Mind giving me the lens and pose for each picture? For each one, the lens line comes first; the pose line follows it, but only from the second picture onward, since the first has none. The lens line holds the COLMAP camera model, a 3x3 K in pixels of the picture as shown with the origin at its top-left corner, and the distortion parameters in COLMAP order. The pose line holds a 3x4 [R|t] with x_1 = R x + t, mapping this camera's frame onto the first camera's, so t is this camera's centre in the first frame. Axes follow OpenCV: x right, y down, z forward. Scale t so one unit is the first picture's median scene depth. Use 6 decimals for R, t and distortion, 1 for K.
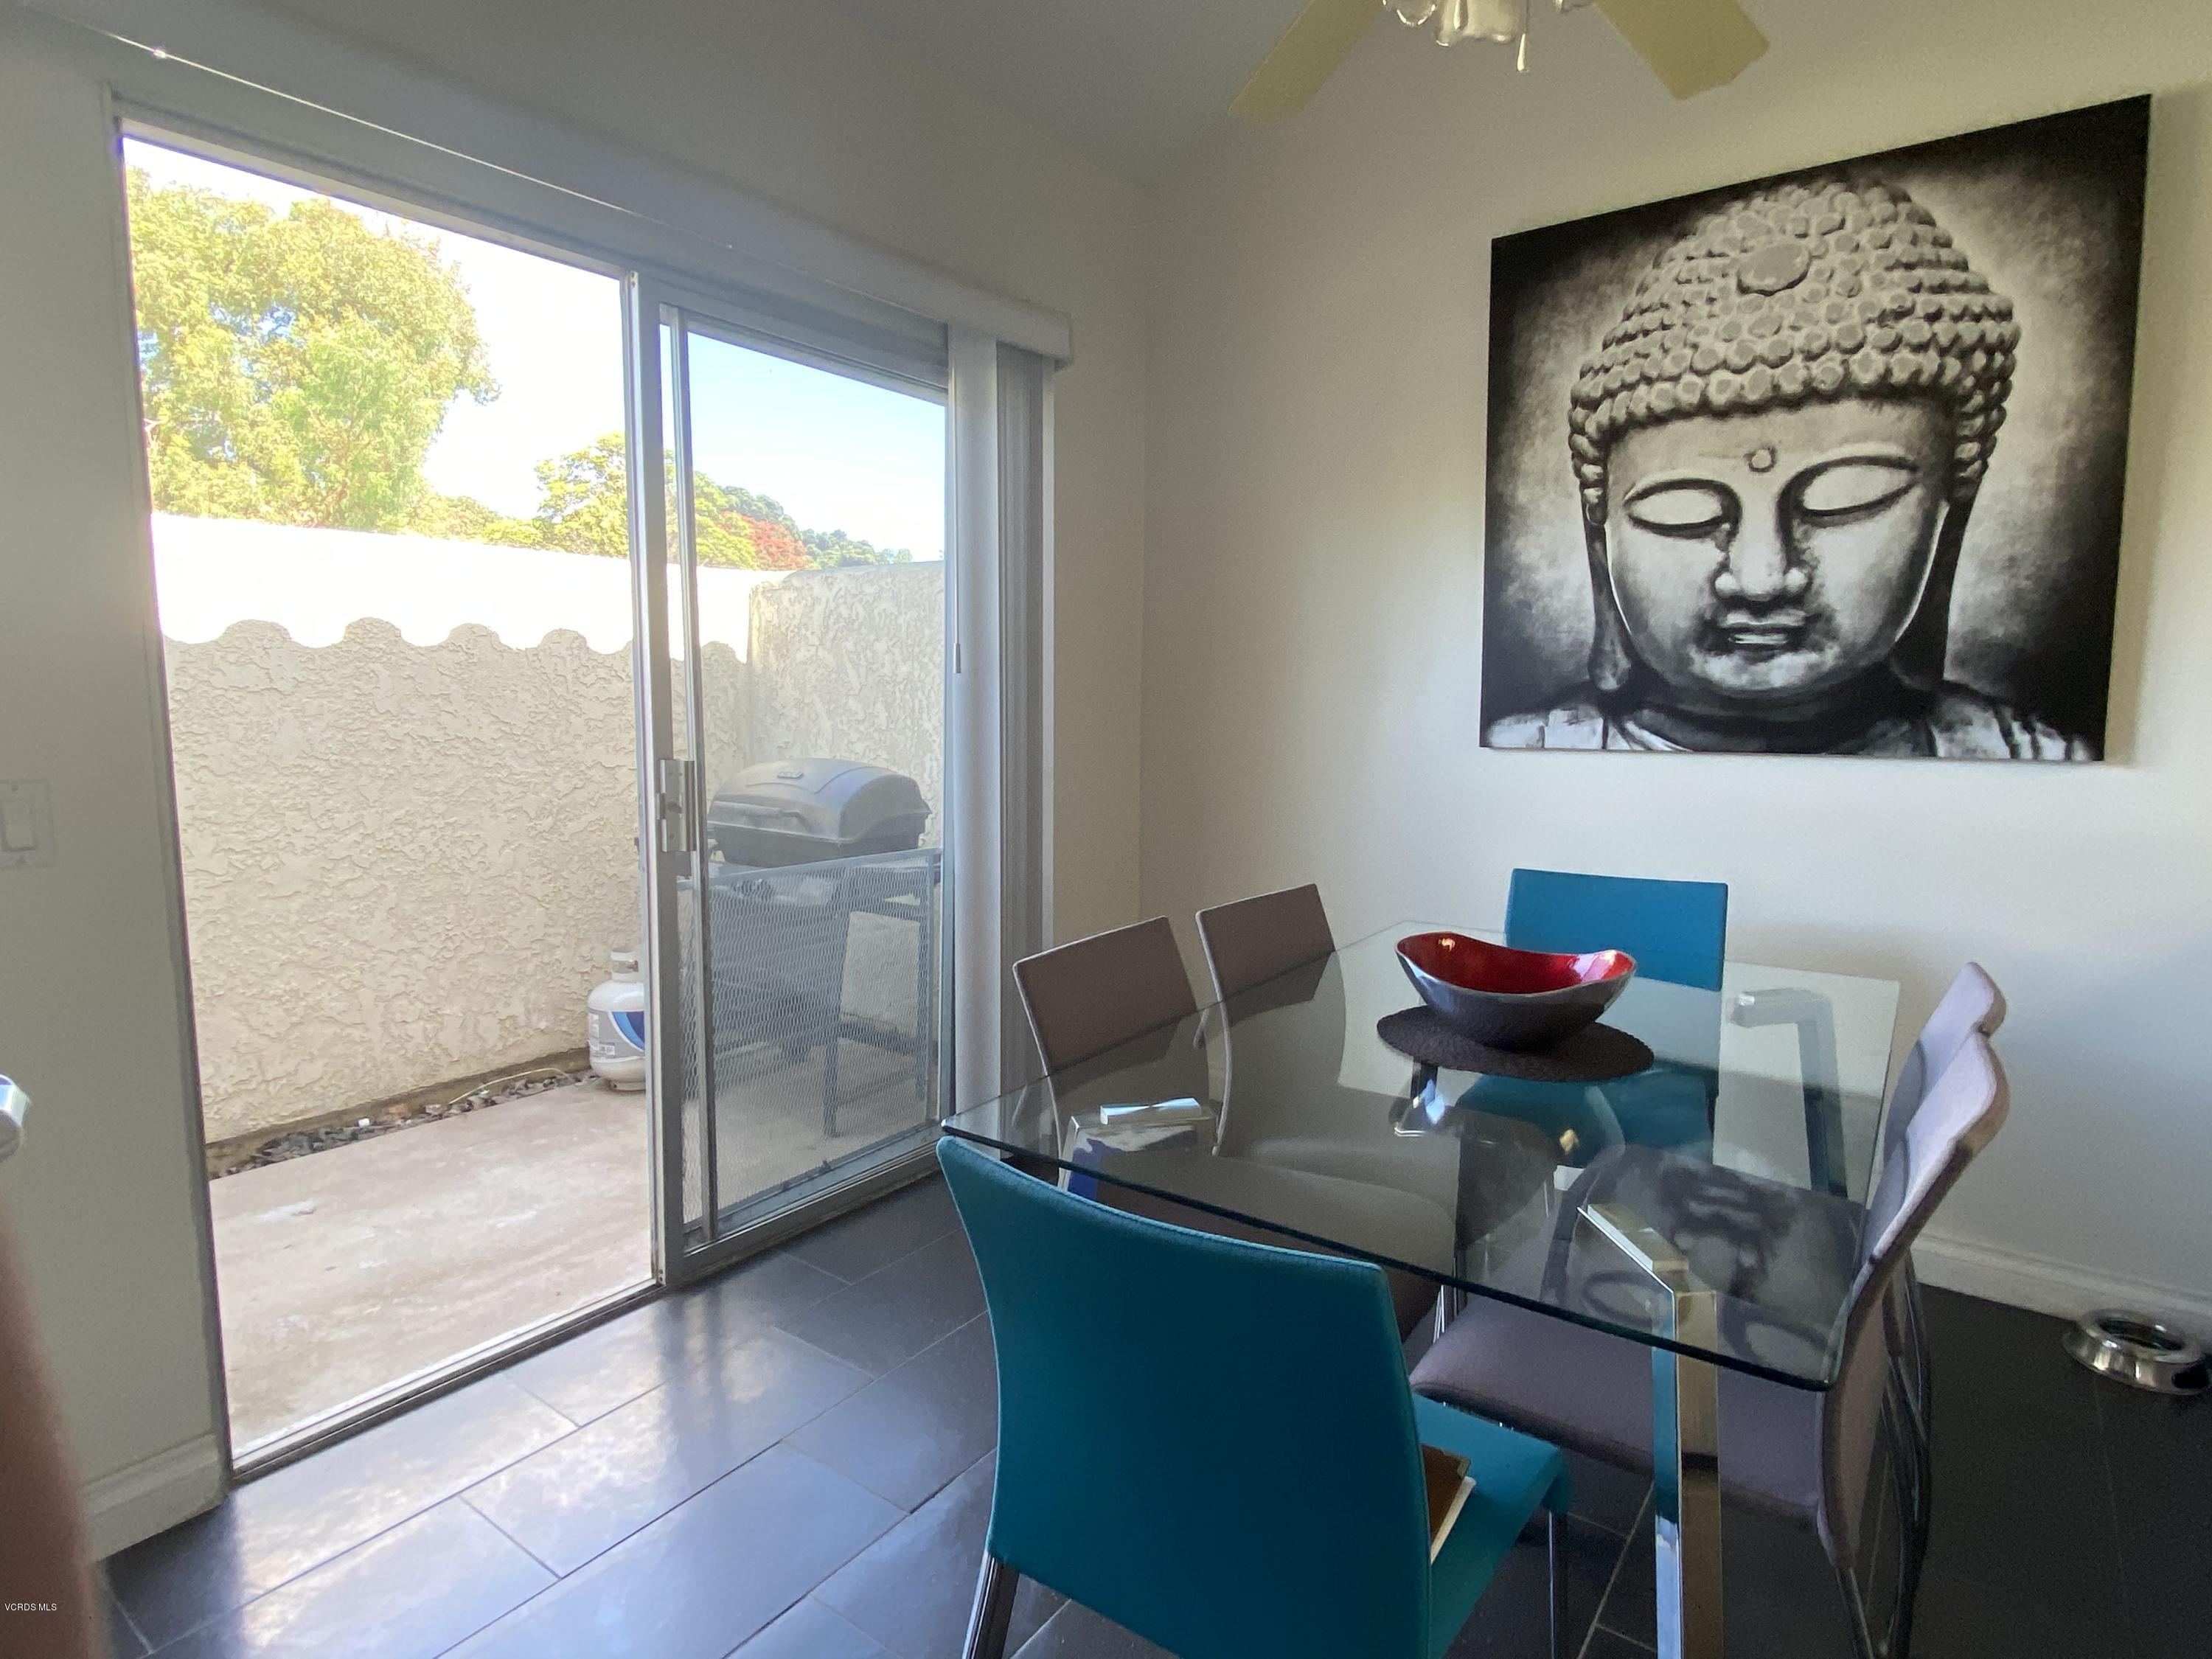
lens RADIAL K [[1158.0, 0, 1101.1], [0, 1158.0, 848.5], [0, 0, 1]] dist [-0.017685, -0.003356]
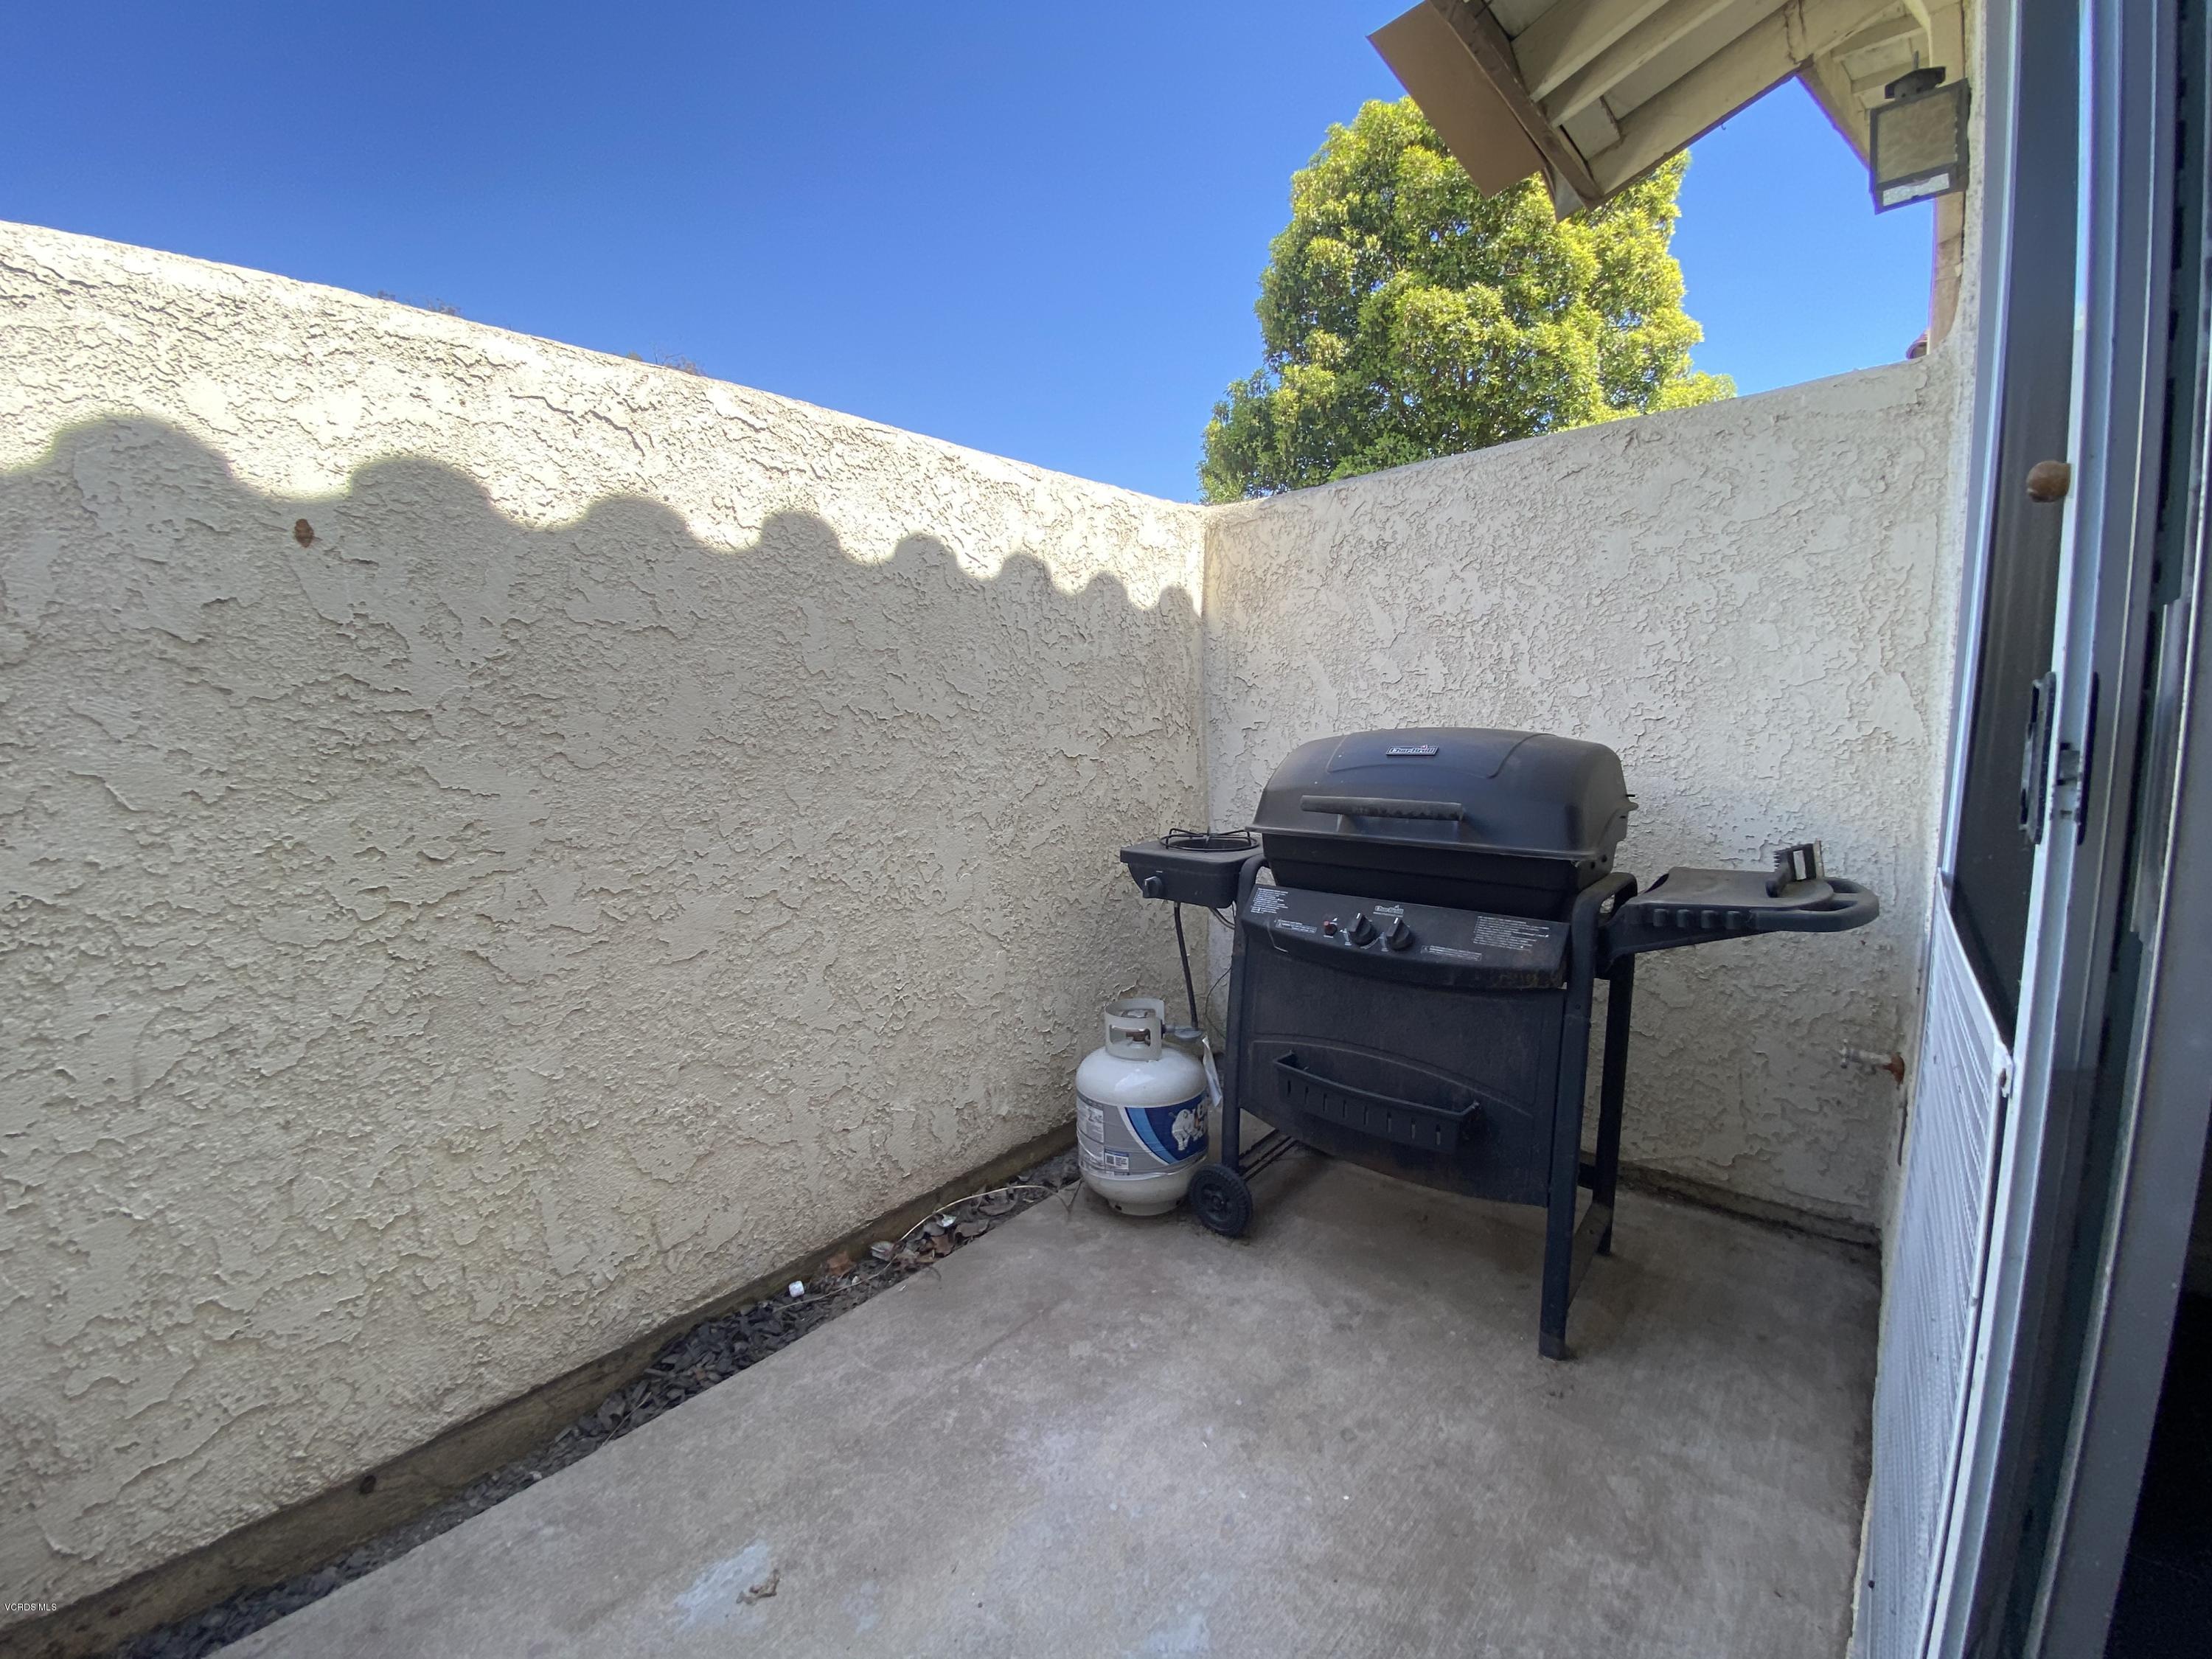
lens RADIAL K [[895.2, 0, 1097.2], [0, 895.2, 840.4], [0, 0, 1]] dist [0.011394, -0.011194]
pose [[0.989317, -0.025557, -0.143520, -0.373677], [0.025104, 0.999673, -0.004965, -0.014995], [0.143600, 0.001309, 0.989635, 0.489129]]
